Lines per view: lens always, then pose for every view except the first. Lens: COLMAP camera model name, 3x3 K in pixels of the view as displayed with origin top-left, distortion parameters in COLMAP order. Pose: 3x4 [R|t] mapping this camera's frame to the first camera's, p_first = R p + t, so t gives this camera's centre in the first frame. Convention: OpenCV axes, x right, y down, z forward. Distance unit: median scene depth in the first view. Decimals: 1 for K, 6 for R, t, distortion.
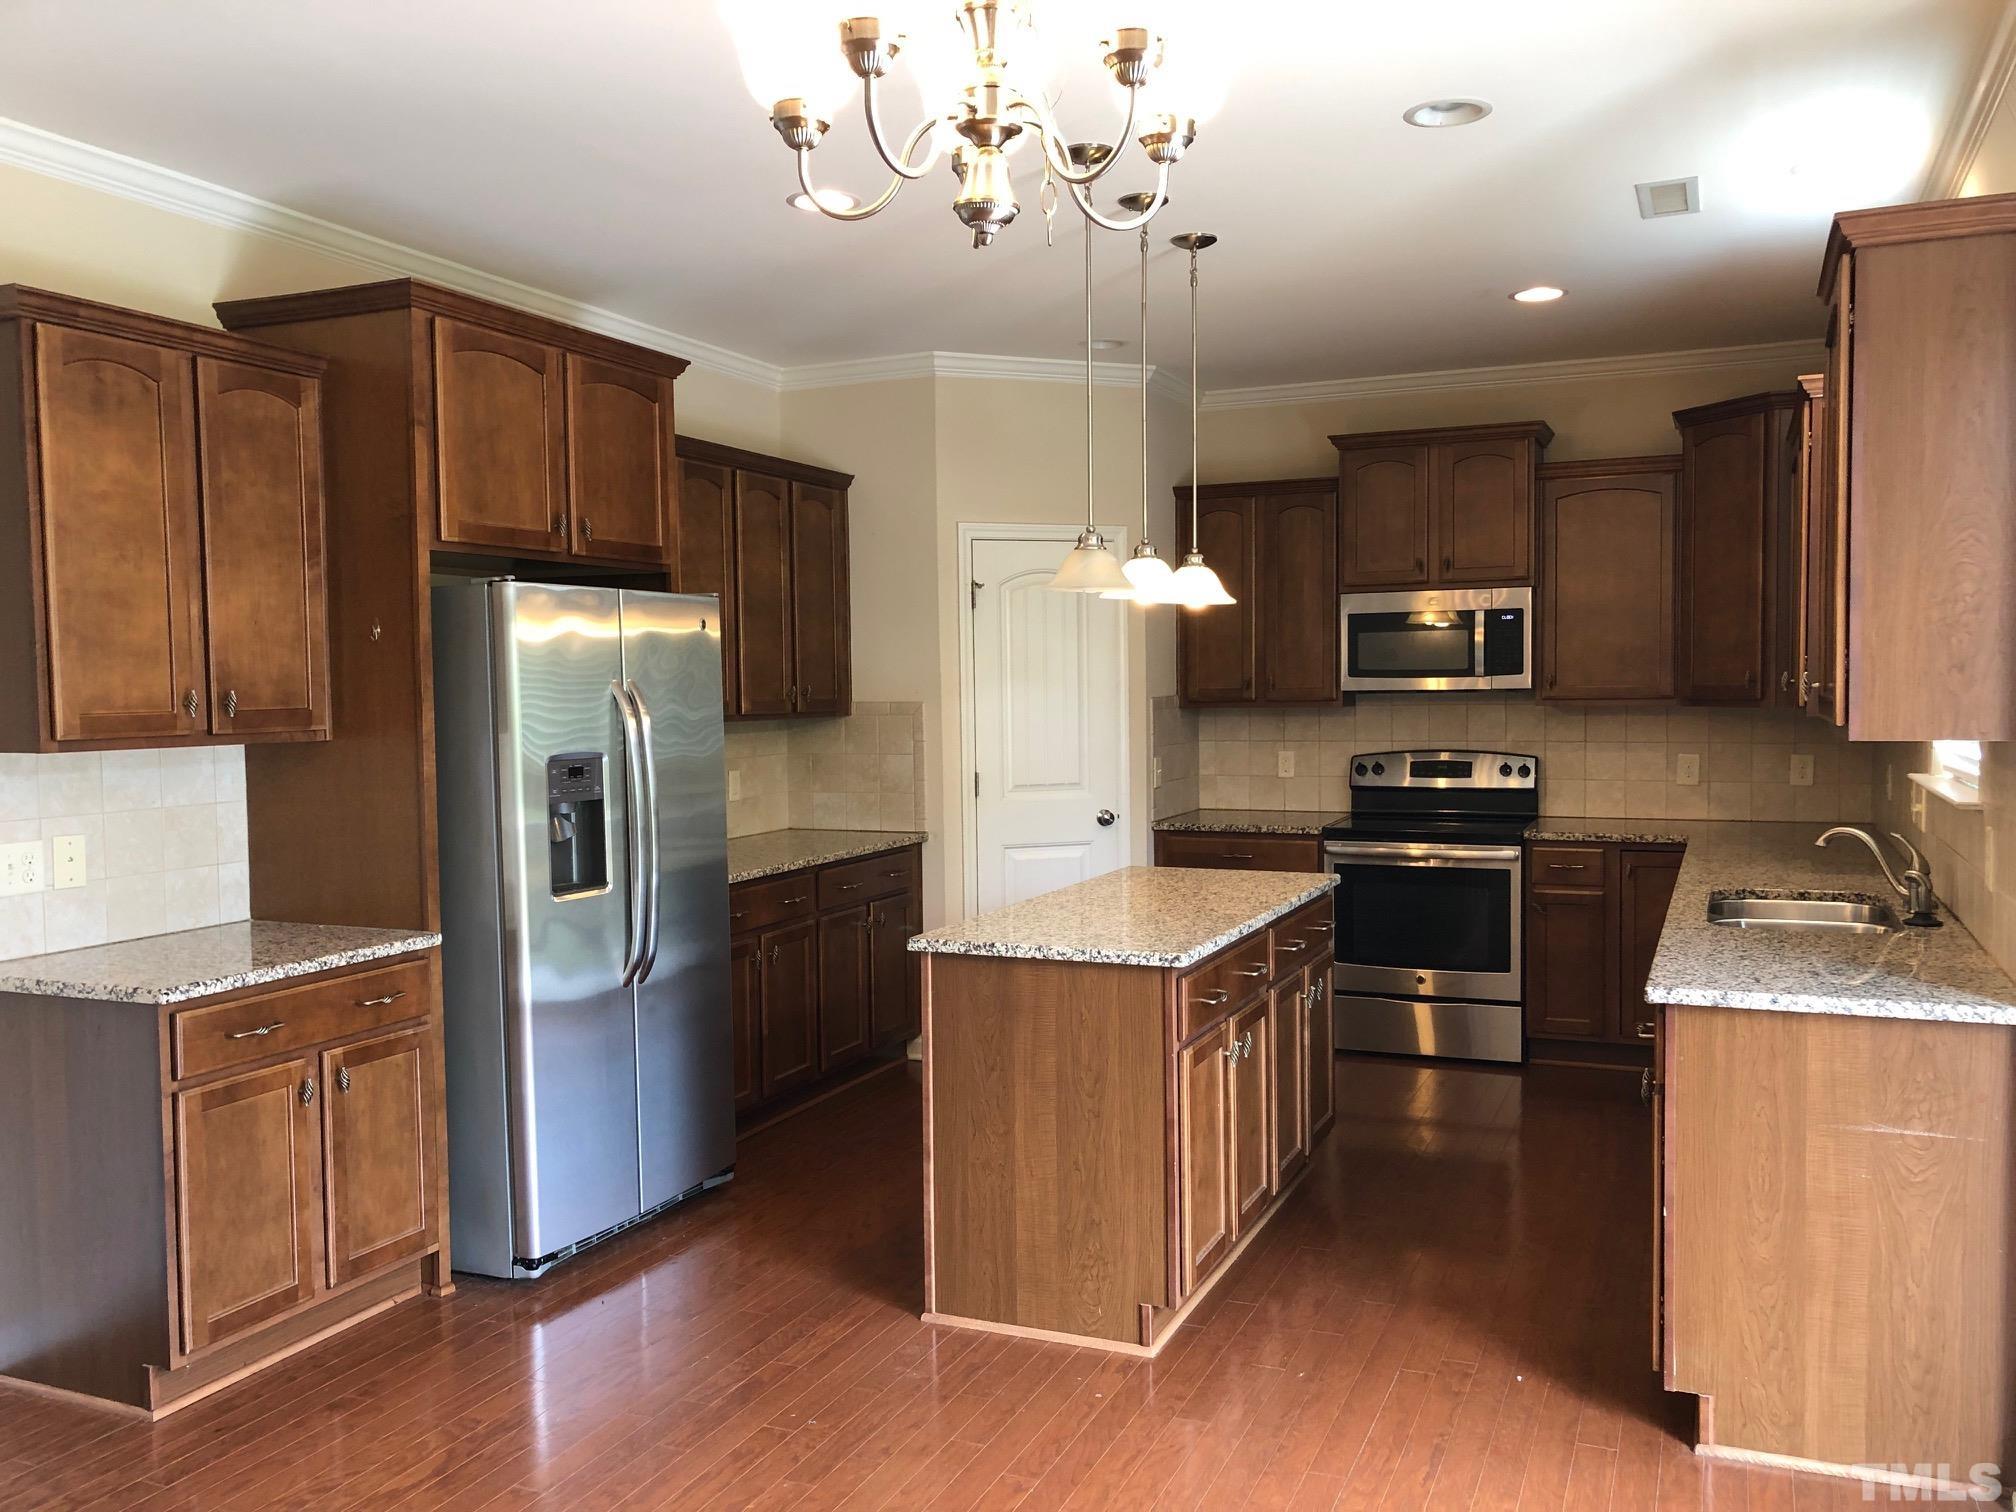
lens RADIAL K [[1645.5, 0, 1013.7], [0, 1645.5, 759.5], [0, 0, 1]] dist [0.022434, -0.018191]
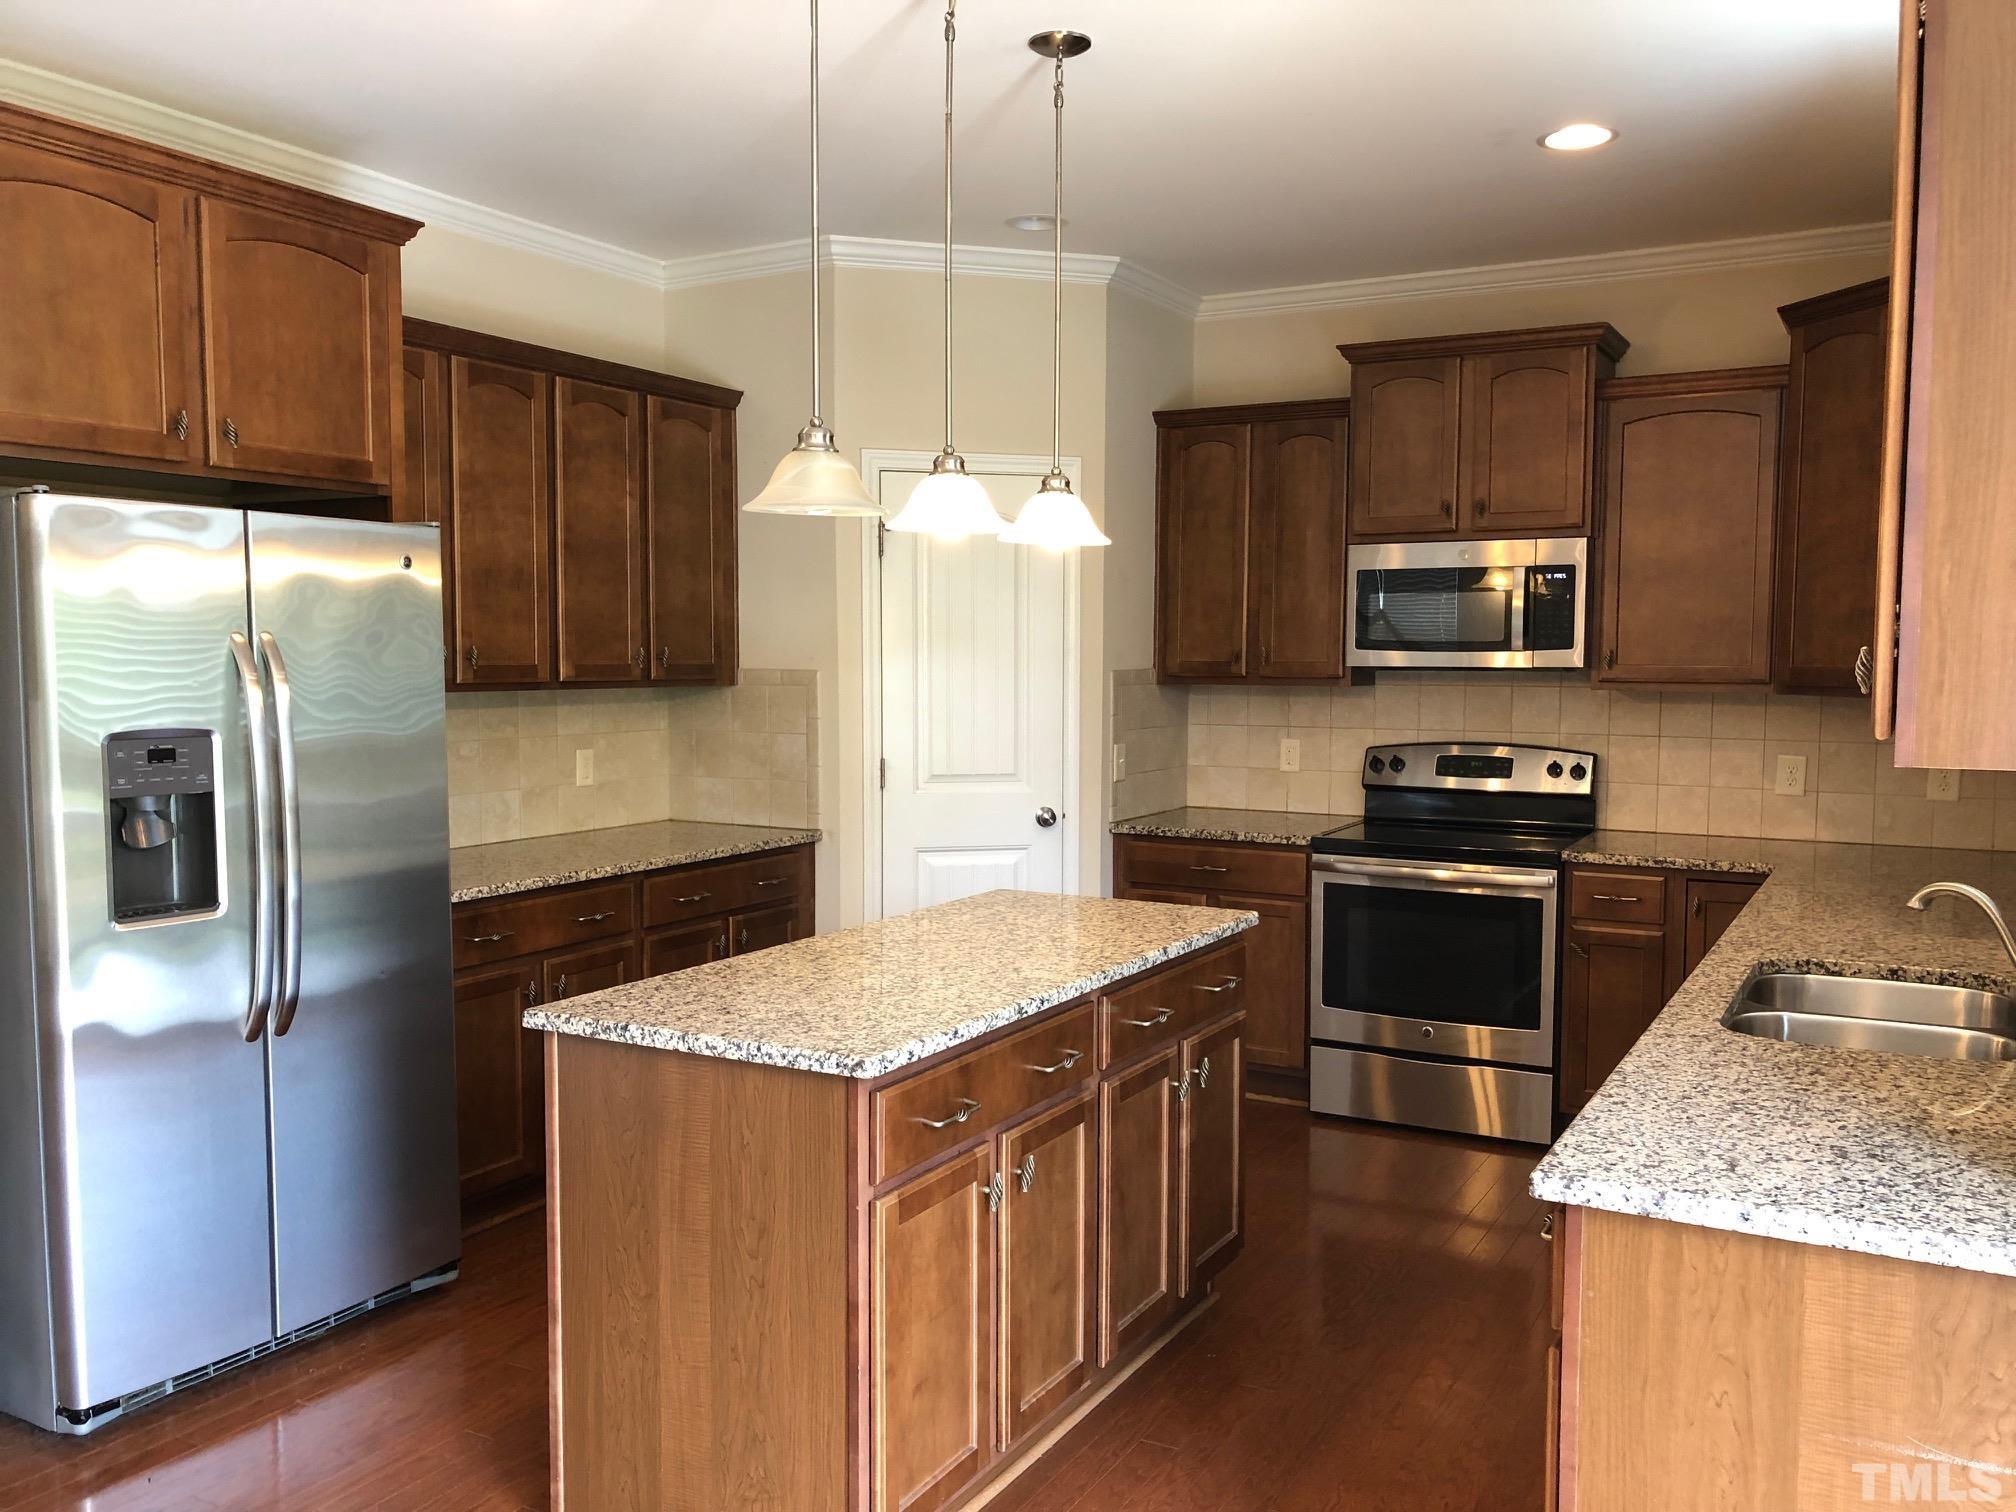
lens RADIAL K [[1645.5, 0, 1022.3], [0, 1645.5, 767.3], [0, 0, 1]] dist [0.022434, -0.018191]
pose [[0.995186, 0.024253, -0.094957, 0.187167], [-0.022036, 0.999461, 0.024320, -0.013523], [0.095495, -0.022111, 0.995184, 0.292161]]
